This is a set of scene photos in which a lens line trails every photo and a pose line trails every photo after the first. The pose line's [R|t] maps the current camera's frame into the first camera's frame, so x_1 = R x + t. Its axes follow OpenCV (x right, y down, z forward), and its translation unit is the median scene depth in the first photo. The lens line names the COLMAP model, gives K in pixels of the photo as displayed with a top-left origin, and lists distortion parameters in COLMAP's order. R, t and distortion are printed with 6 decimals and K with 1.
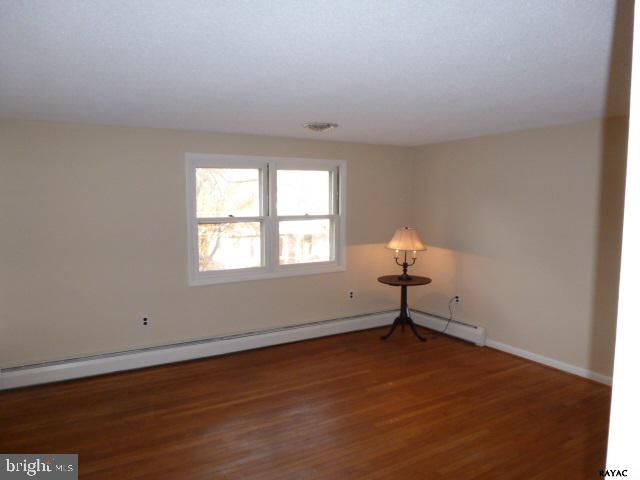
lens RADIAL K [[436.3, 0, 320.0], [0, 436.3, 240.0], [0, 0, 1]] dist [-0.057299, -0.001021]
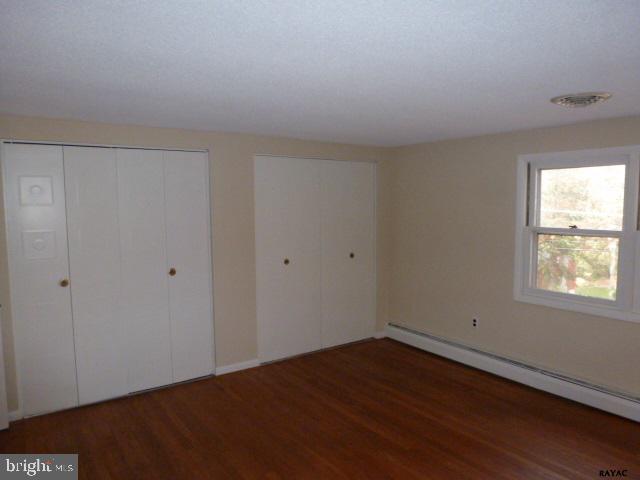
lens RADIAL K [[471.6, 0, 320.0], [0, 471.6, 240.0], [0, 0, 1]] dist [-0.033387, -0.001418]
pose [[0.119502, 0.088172, -0.988911, 0.653706], [-0.096328, 0.992379, 0.076841, -0.059075], [0.988150, 0.086077, 0.127085, 0.483600]]
